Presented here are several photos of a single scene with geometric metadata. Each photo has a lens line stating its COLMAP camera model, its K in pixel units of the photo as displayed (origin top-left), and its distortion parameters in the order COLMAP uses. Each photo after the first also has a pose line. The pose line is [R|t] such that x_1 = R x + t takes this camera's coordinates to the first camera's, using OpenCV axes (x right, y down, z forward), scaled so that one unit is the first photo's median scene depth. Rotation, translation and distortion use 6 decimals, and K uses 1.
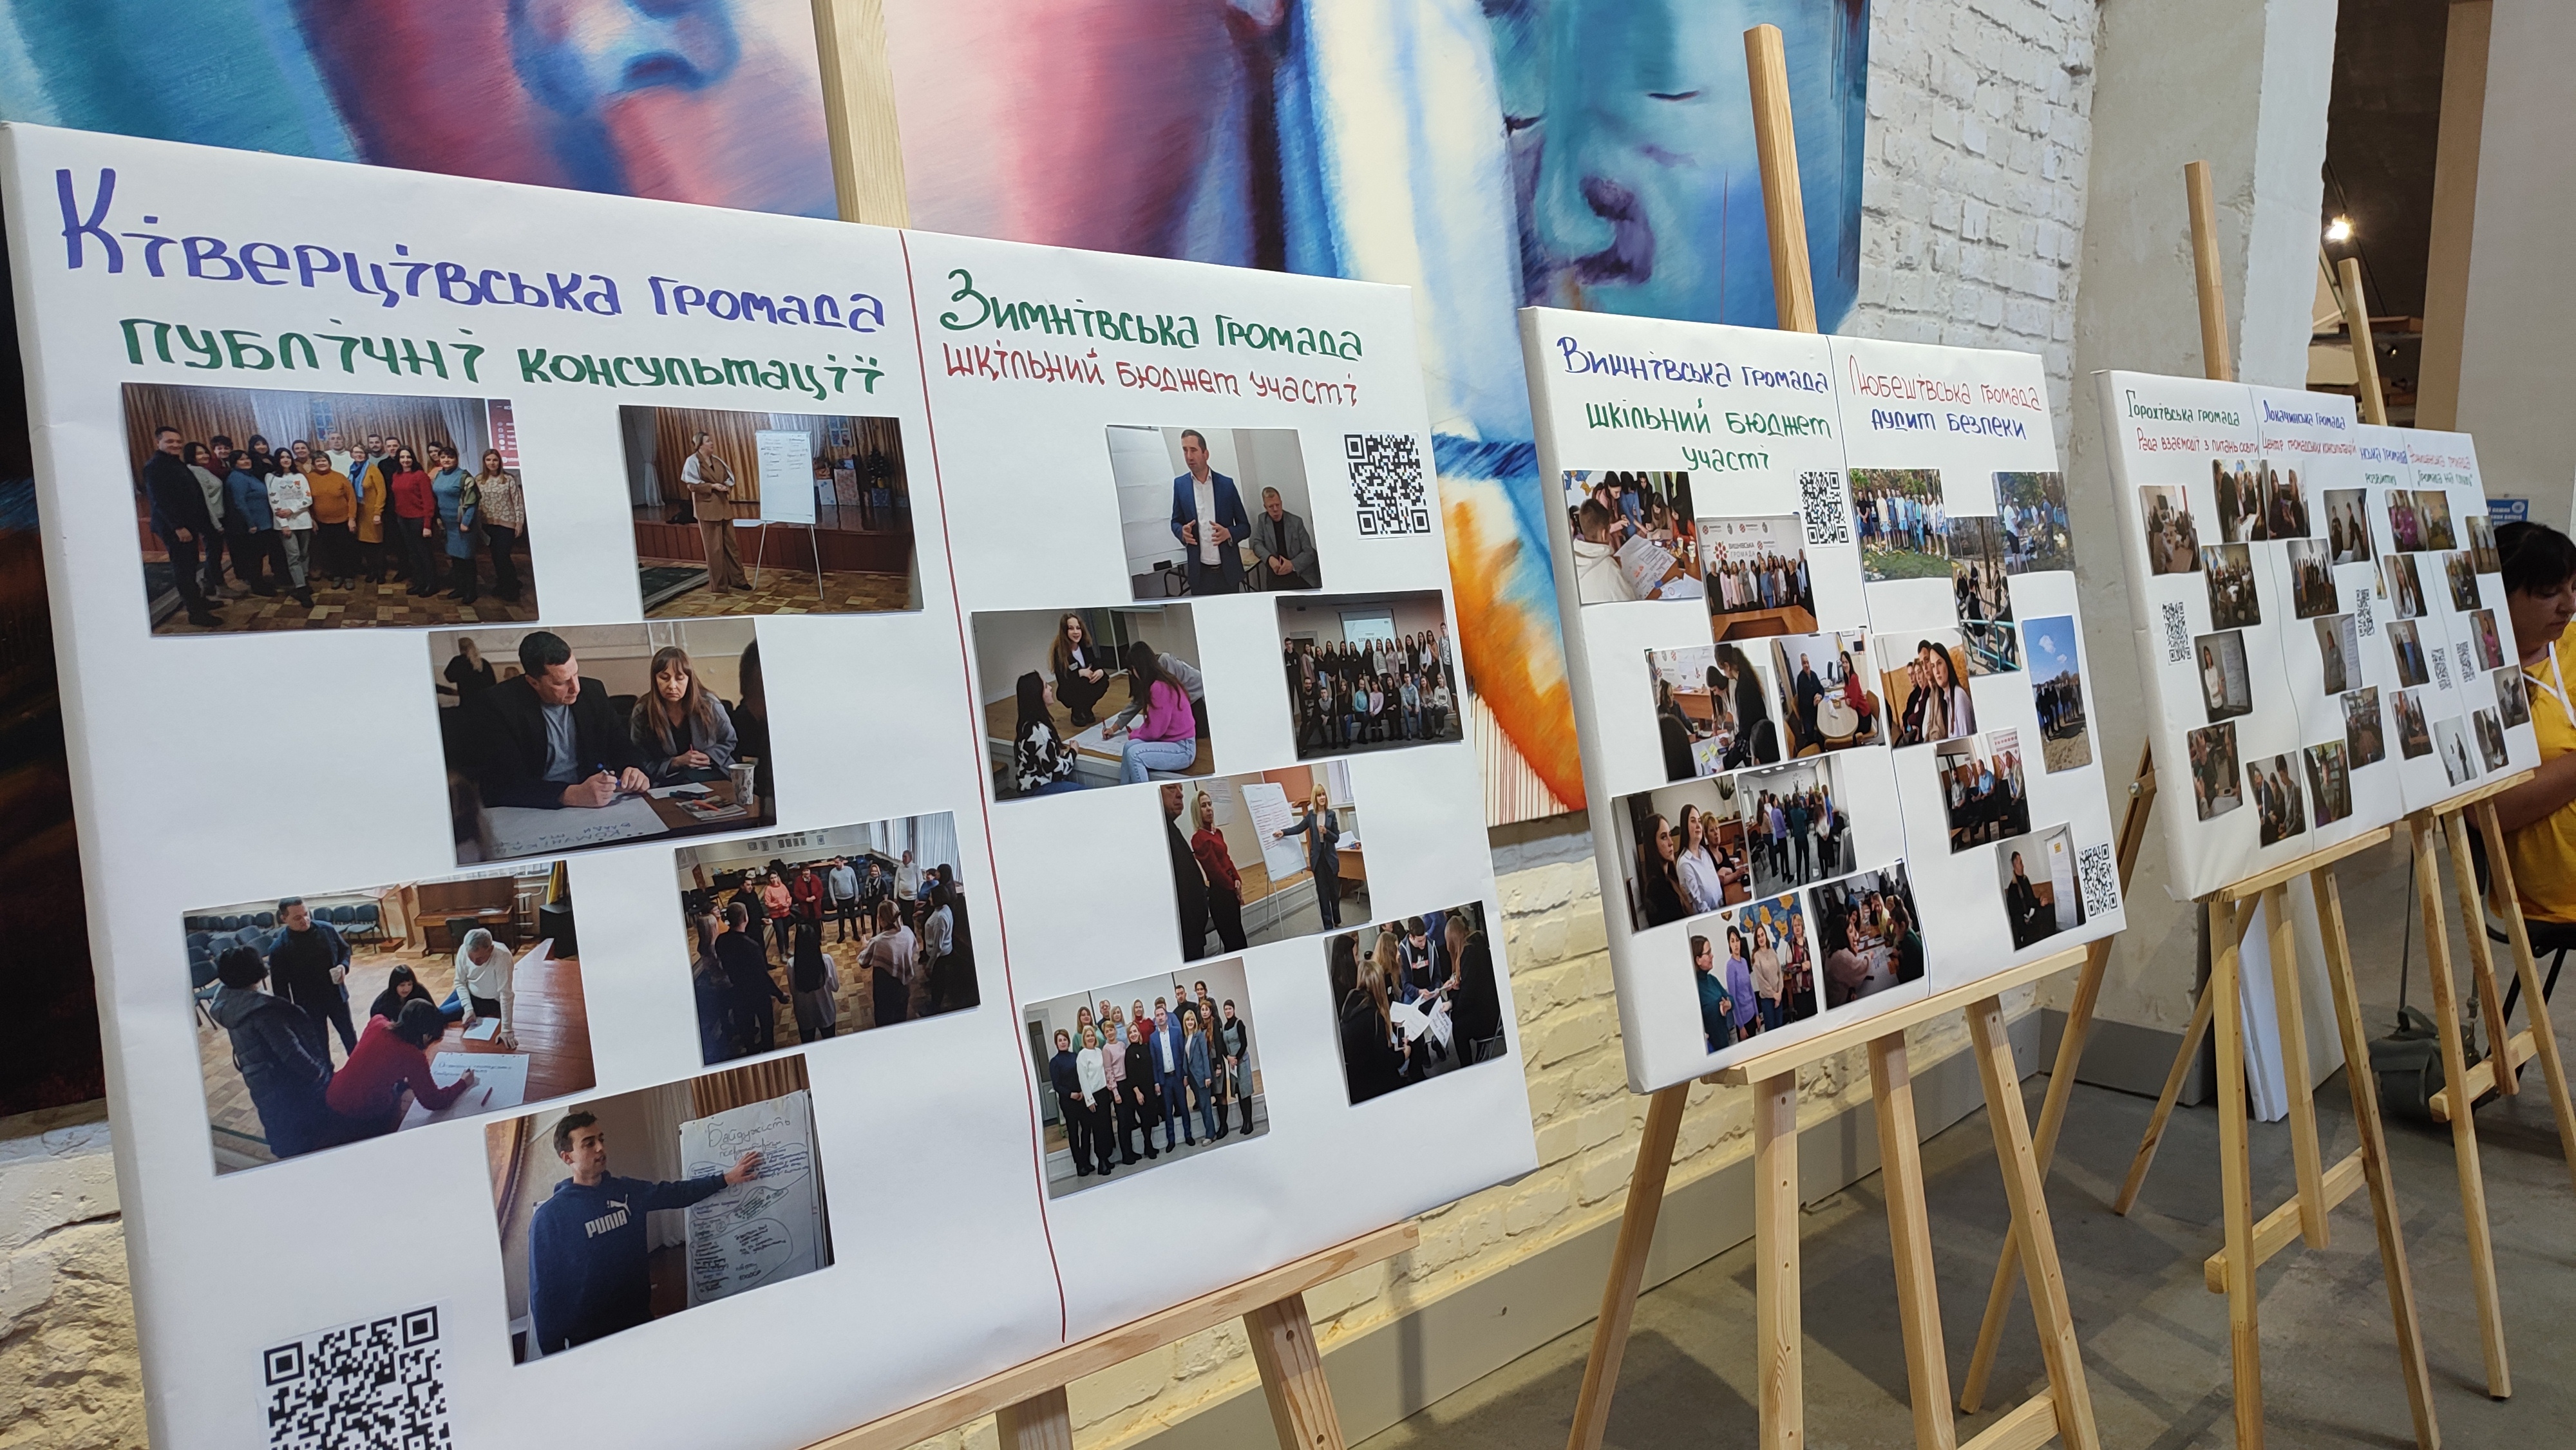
lens RADIAL K [[1855.3, 0, 1248.3], [0, 1855.3, 725.6], [0, 0, 1]] dist [0.015760, -0.011058]
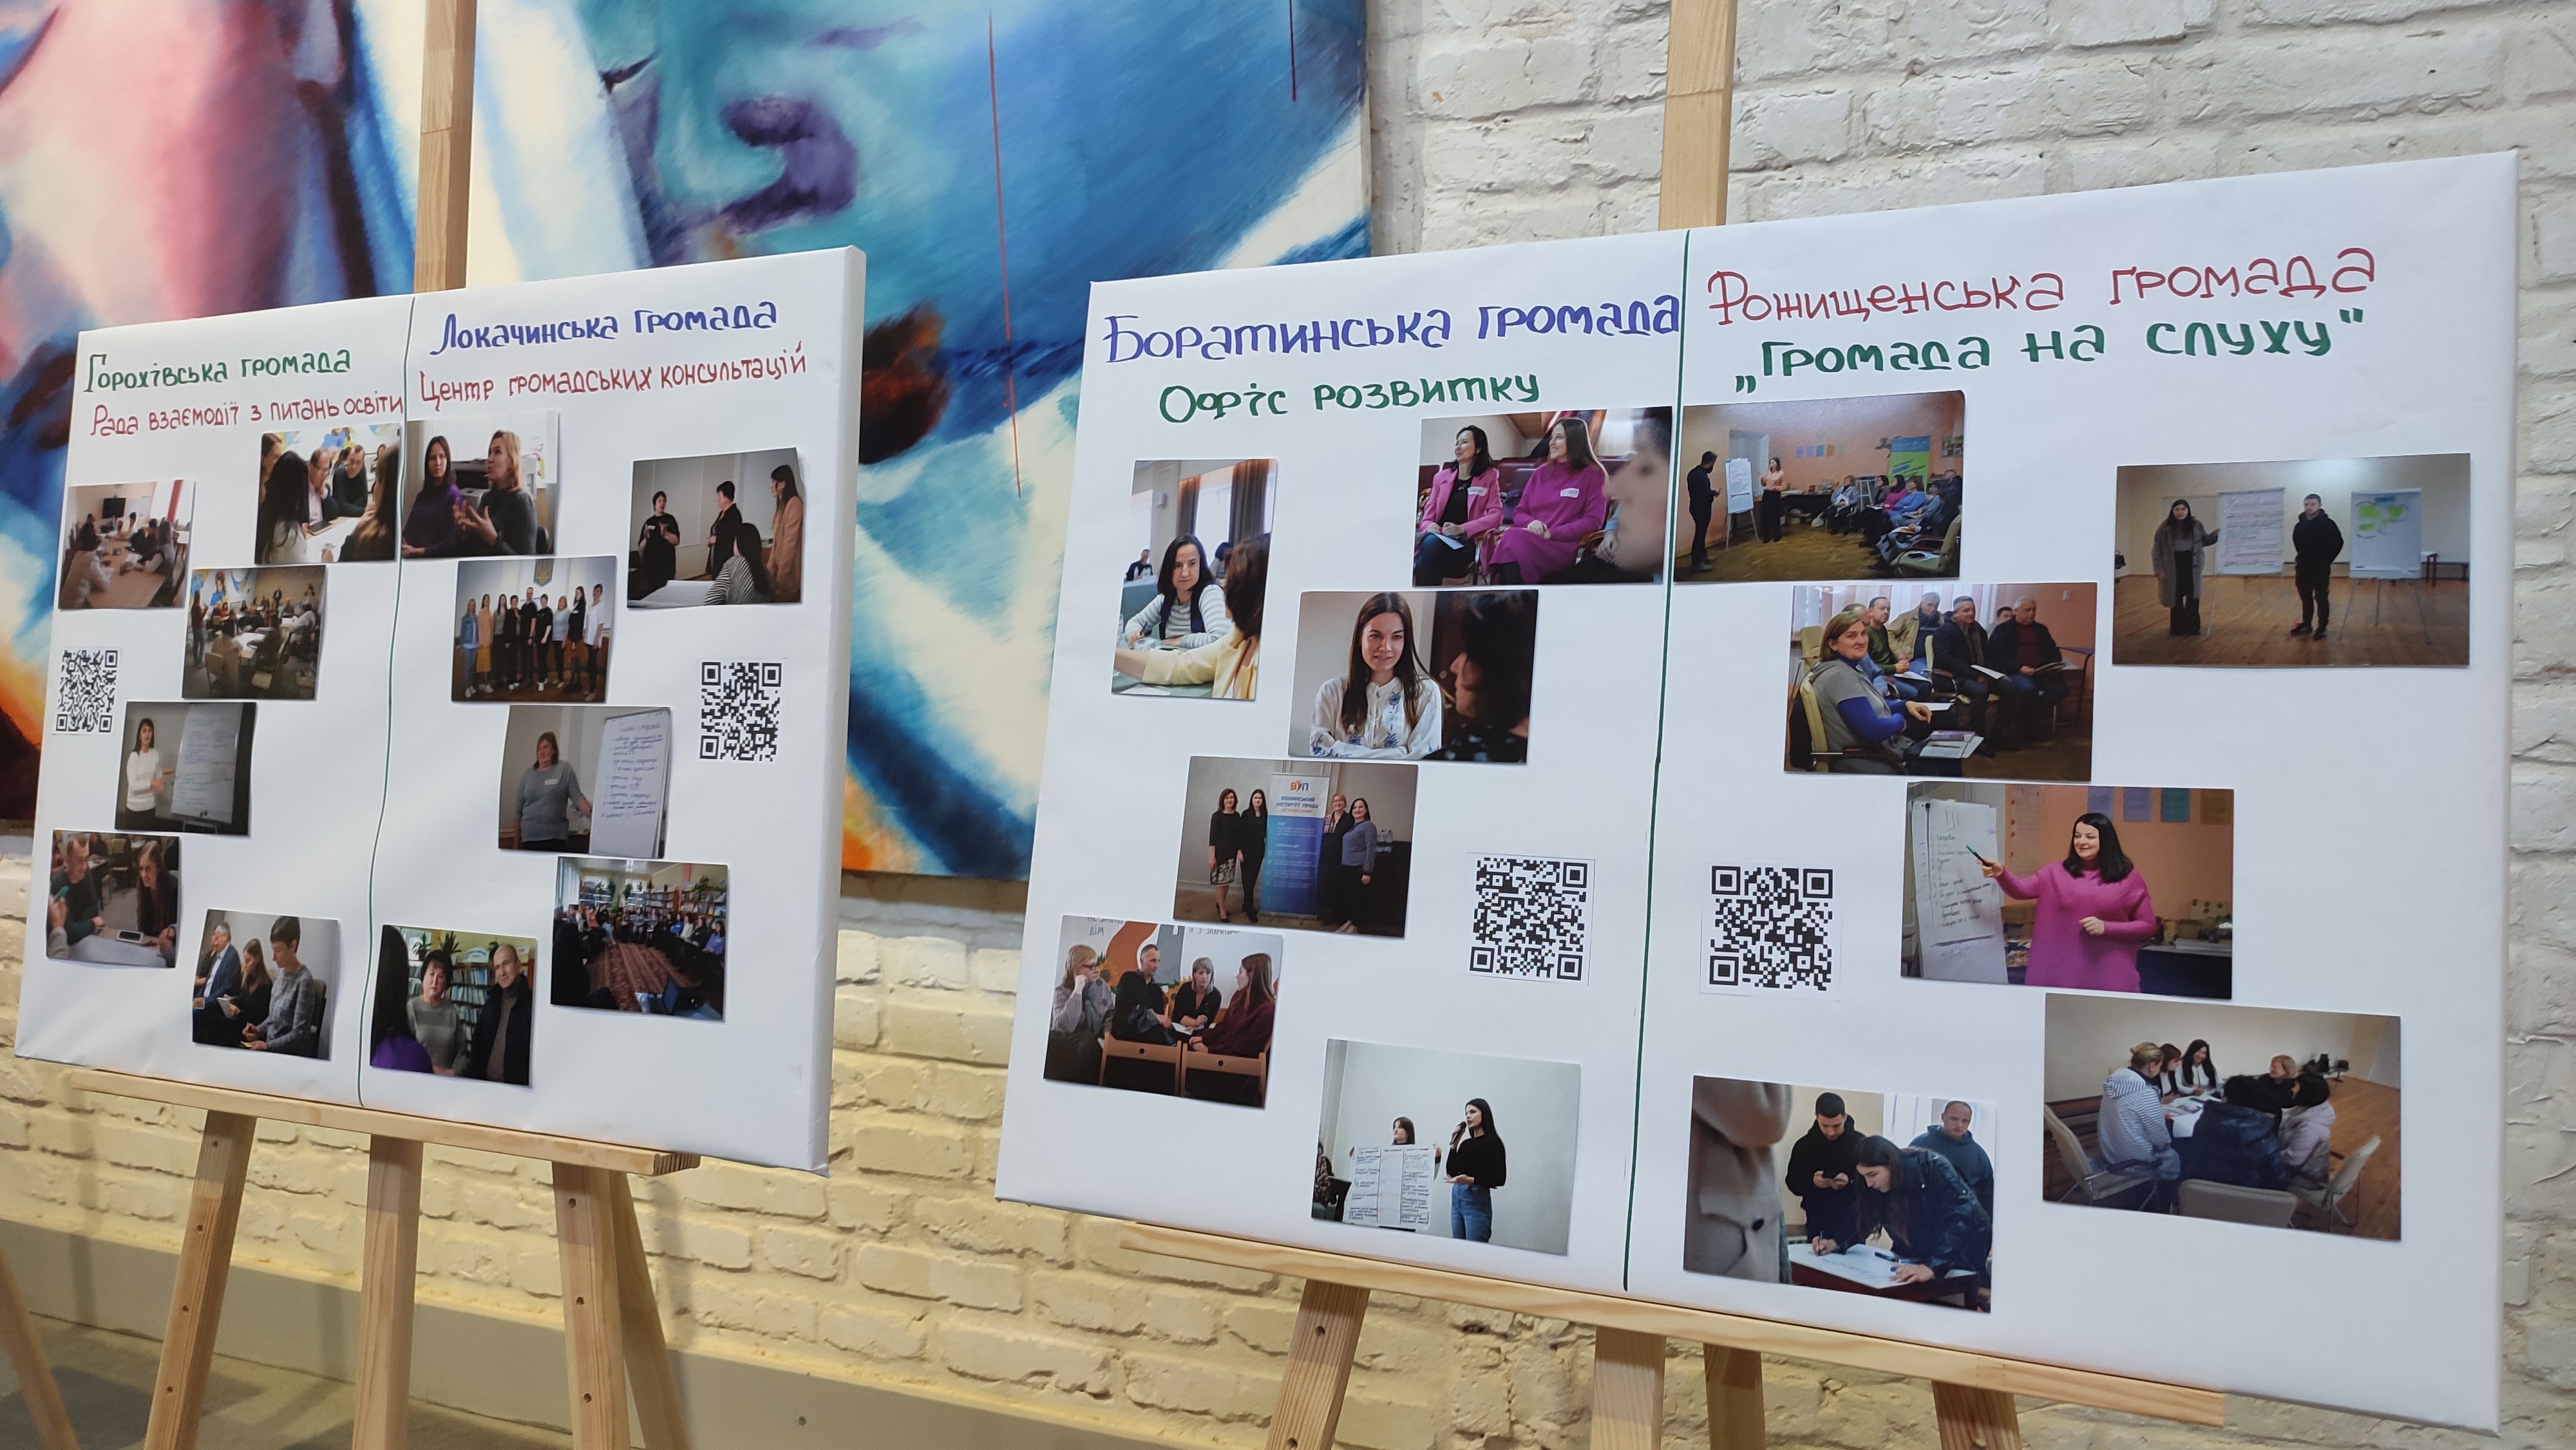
lens RADIAL K [[1855.3, 0, 1326.0], [0, 1855.3, 726.2], [0, 0, 1]] dist [0.015760, -0.011058]
pose [[0.375132, 0.099811, -0.921582, 1.319978], [-0.077369, 0.994089, 0.076170, -0.126496], [0.923737, 0.042728, 0.380637, 1.155578]]
